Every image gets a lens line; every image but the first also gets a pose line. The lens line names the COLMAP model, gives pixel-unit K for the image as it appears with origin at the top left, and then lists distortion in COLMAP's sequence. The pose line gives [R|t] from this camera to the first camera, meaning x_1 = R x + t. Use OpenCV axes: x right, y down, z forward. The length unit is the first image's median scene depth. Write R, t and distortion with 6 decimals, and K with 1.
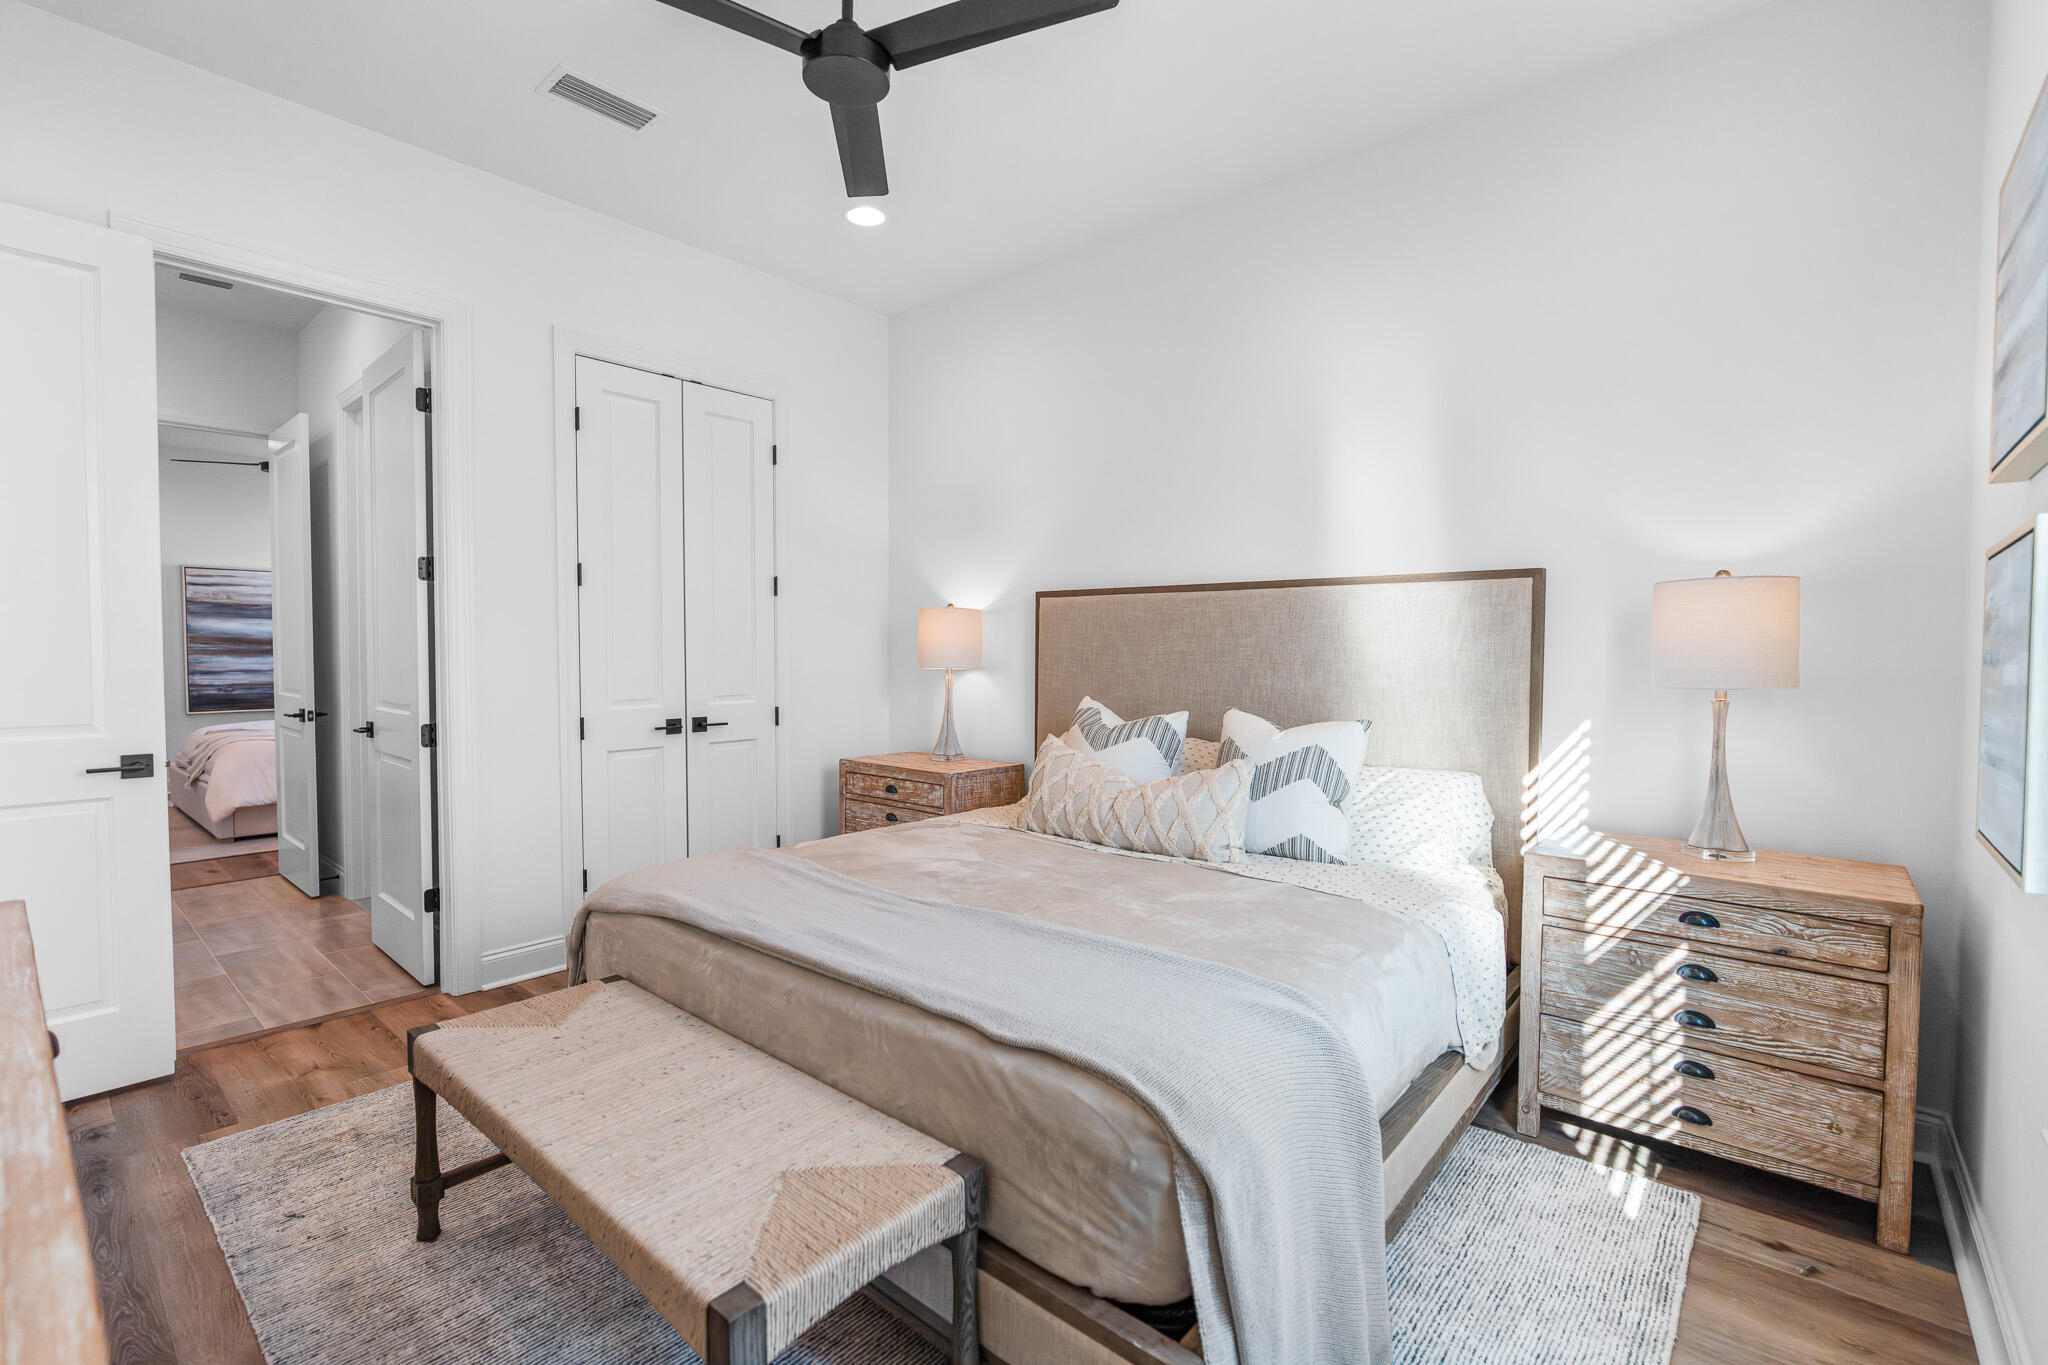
lens RADIAL K [[913.4, 0, 1018.5], [0, 913.4, 676.0], [0, 0, 1]] dist [-0.009183, 0.000553]
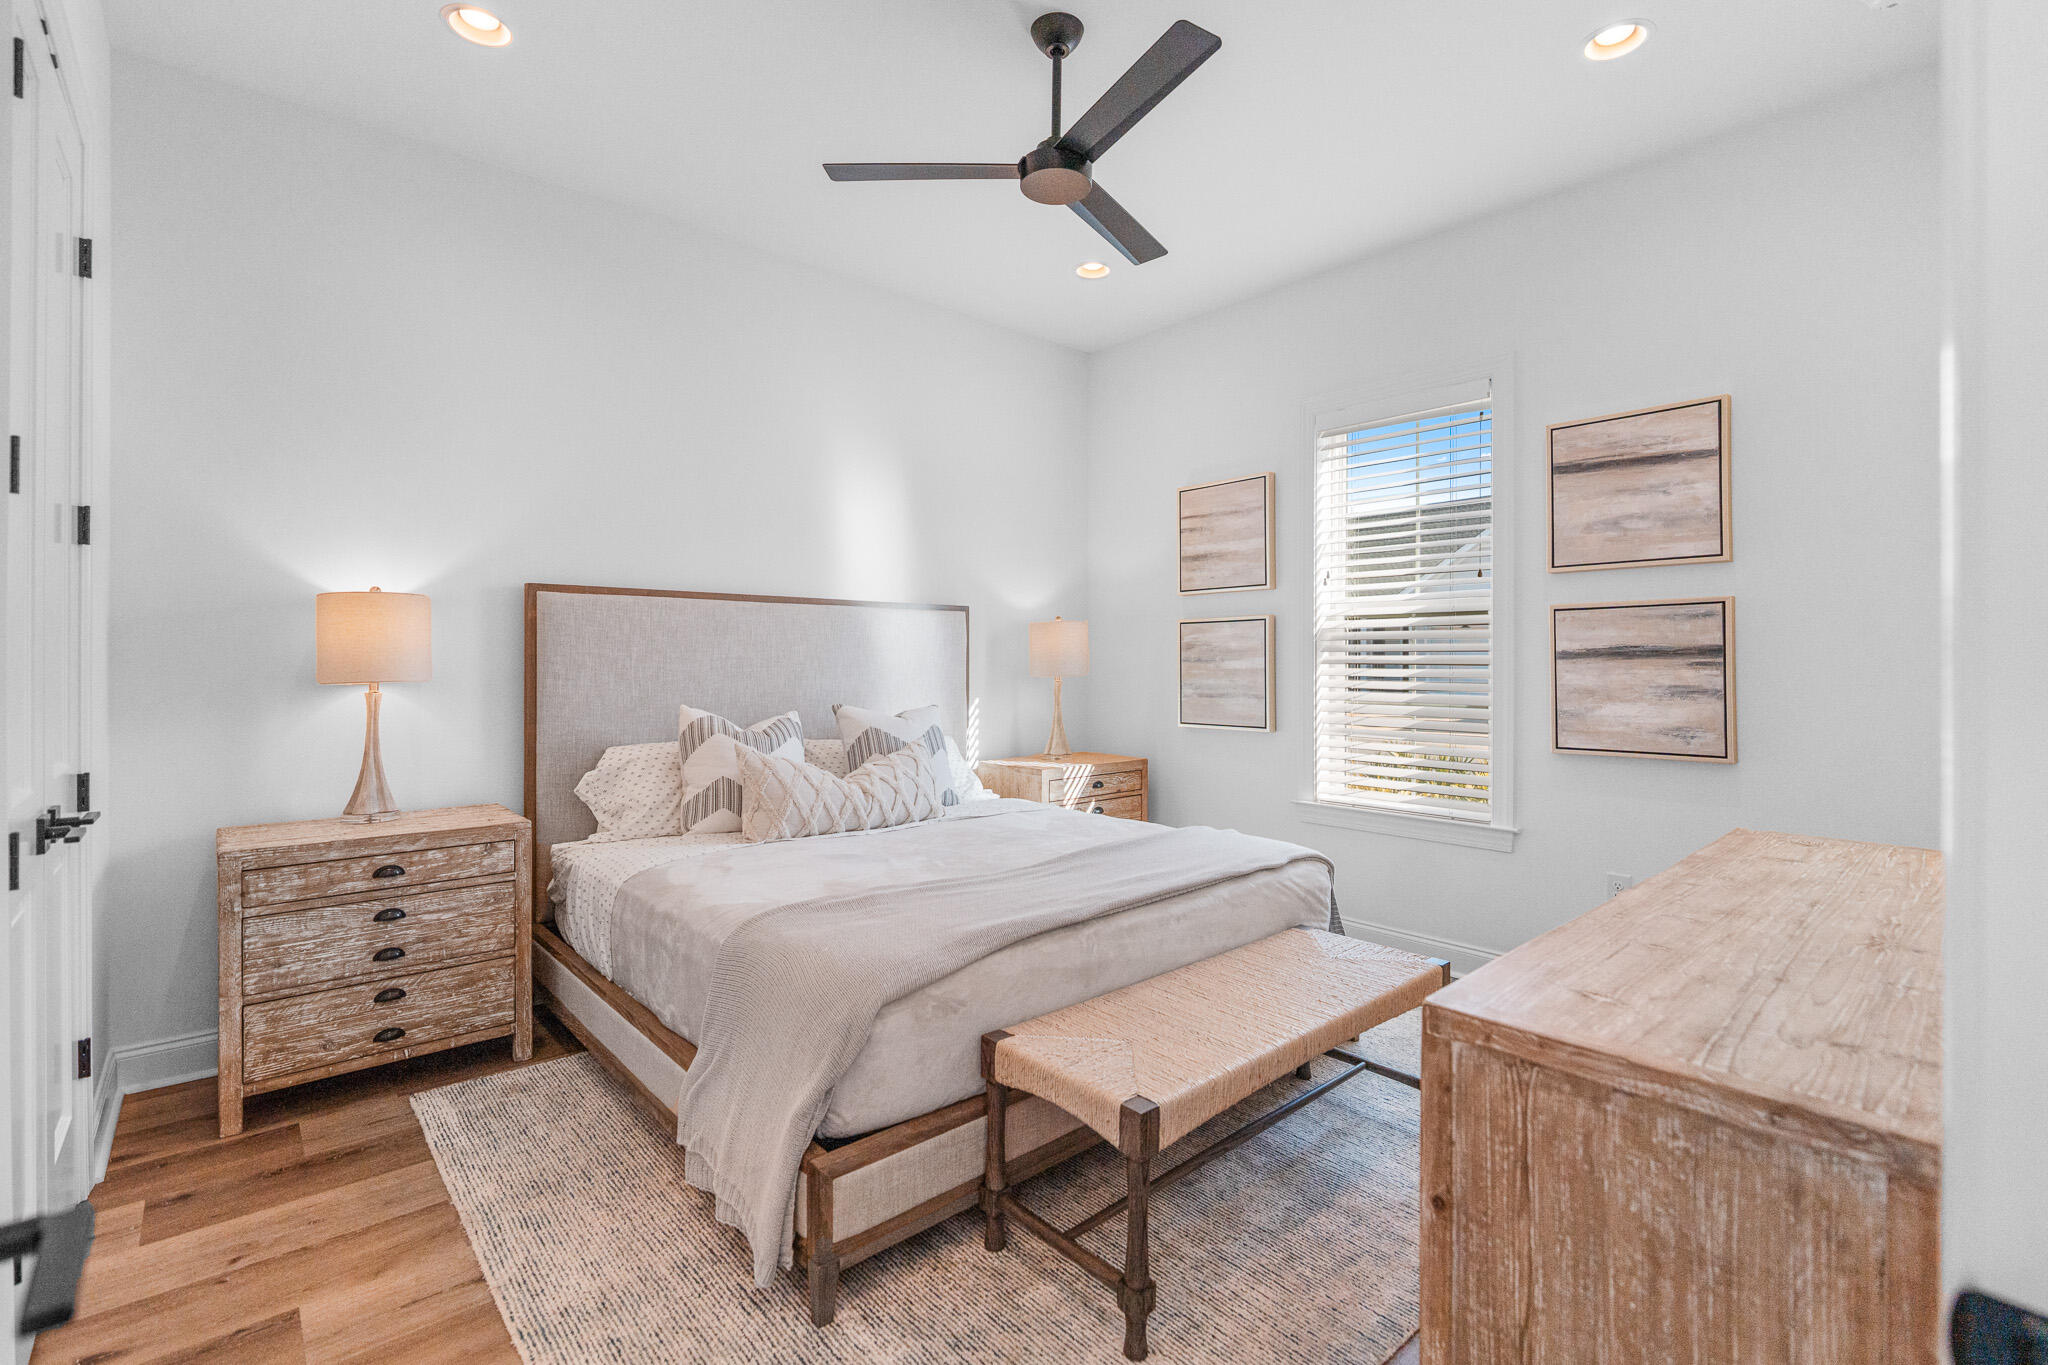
lens RADIAL K [[913.4, 0, 1018.5], [0, 913.4, 676.0], [0, 0, 1]] dist [-0.009183, 0.000553]
pose [[0.138033, -0.019895, 0.990228, -0.714641], [0.030607, 0.999406, 0.015813, -0.010812], [-0.989955, 0.028125, 0.138560, 0.468857]]
